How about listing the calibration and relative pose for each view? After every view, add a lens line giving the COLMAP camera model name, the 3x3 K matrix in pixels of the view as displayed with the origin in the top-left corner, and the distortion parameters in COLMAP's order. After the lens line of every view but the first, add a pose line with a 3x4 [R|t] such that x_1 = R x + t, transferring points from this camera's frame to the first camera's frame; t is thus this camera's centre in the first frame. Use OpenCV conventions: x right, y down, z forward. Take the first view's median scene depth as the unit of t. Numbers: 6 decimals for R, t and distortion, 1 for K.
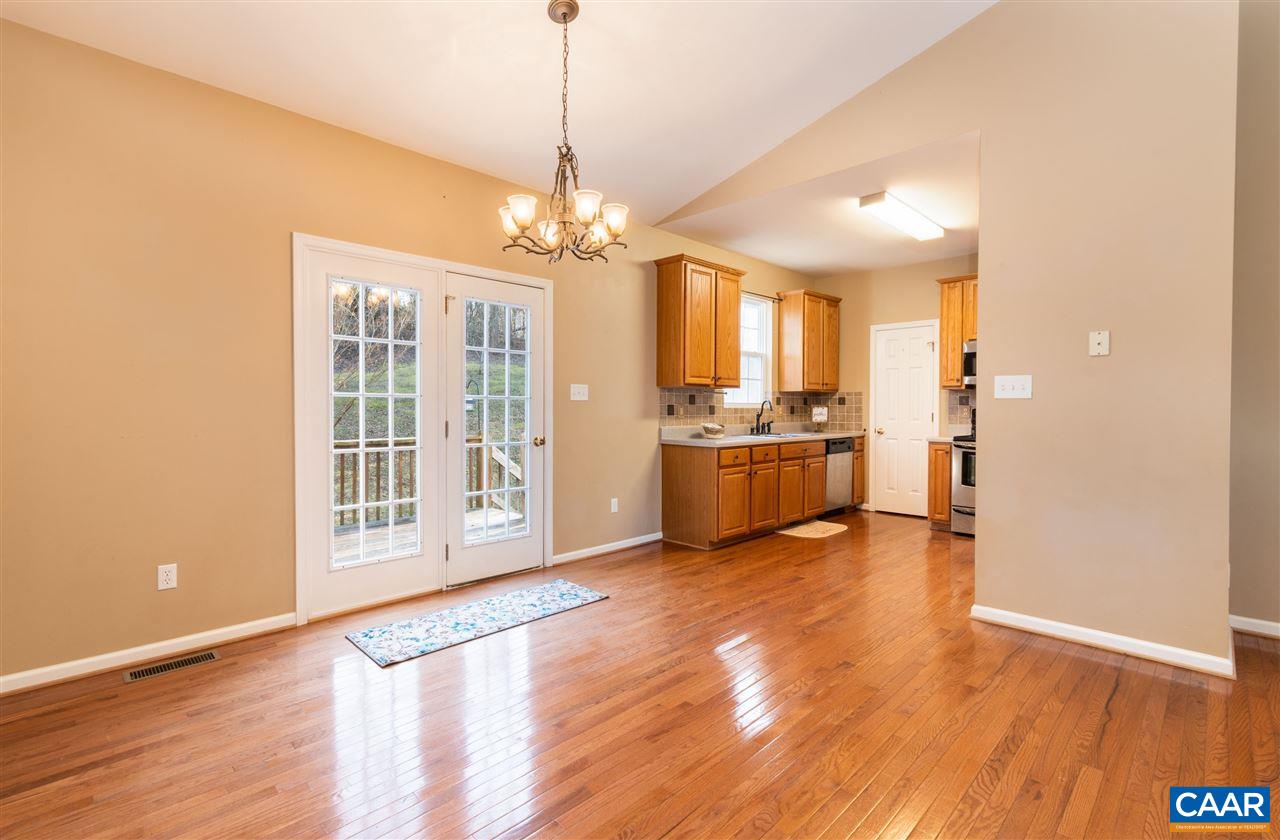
lens RADIAL K [[575.3, 0, 645.9], [0, 575.3, 417.5], [0, 0, 1]] dist [0.004445, -0.002082]
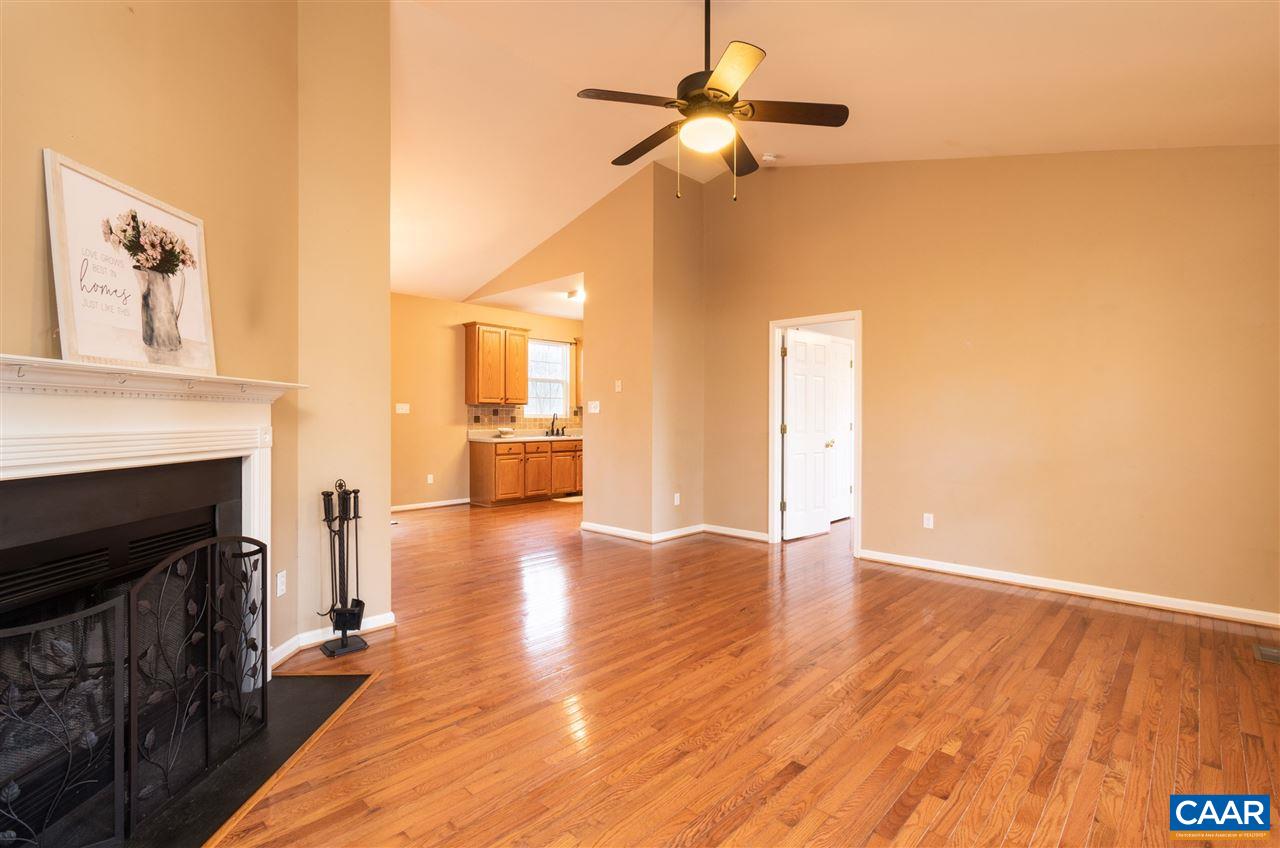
lens RADIAL K [[571.9, 0, 639.9], [0, 571.9, 425.8], [0, 0, 1]] dist [0.008701, -0.004191]
pose [[0.999711, -0.000066, 0.024058, 0.456913], [0.000131, 0.999996, -0.002699, 0.008862], [-0.024058, 0.002701, 0.999707, -0.564530]]
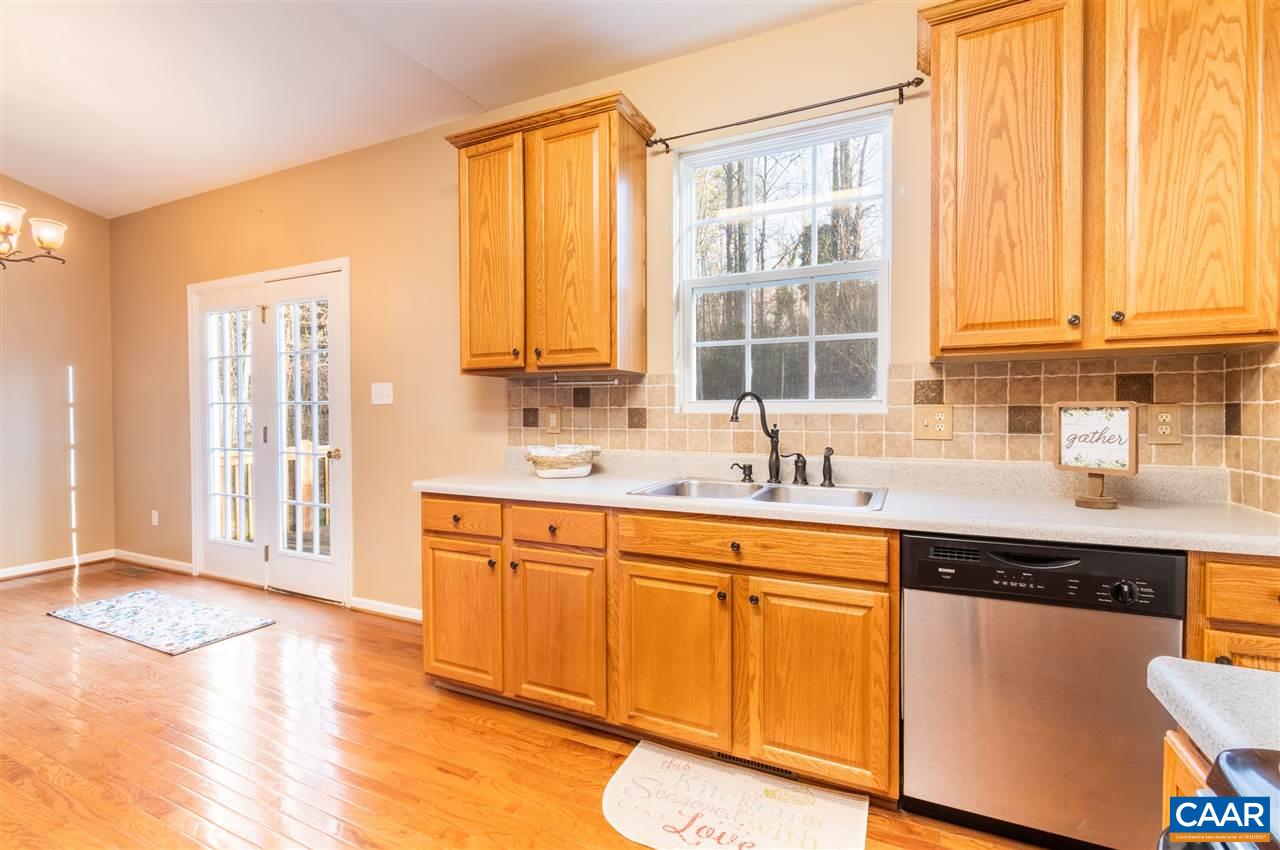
lens RADIAL K [[571.9, 0, 638.5], [0, 571.9, 422.9], [0, 0, 1]] dist [0.008701, -0.004191]
pose [[0.332945, 0.017781, -0.942778, 0.621486], [-0.013014, 0.999814, 0.014261, -0.017502], [0.942856, 0.007521, 0.333115, 0.940520]]
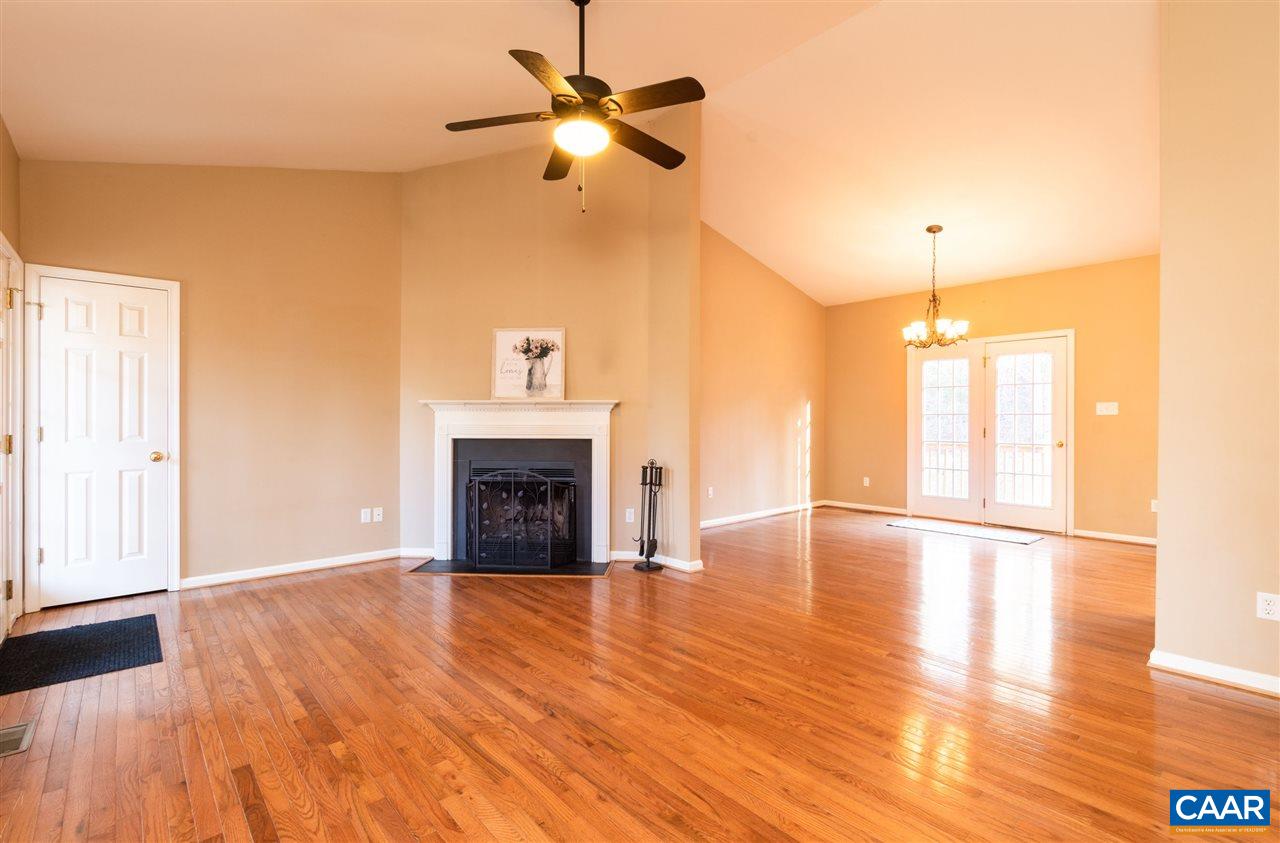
lens RADIAL K [[575.3, 0, 652.9], [0, 575.3, 420.9], [0, 0, 1]] dist [0.004445, -0.002082]
pose [[-0.027775, 0.000152, -0.999614, 1.048363], [-0.018591, 0.999827, 0.000669, 0.001349], [0.999441, 0.018602, -0.027768, 0.027358]]
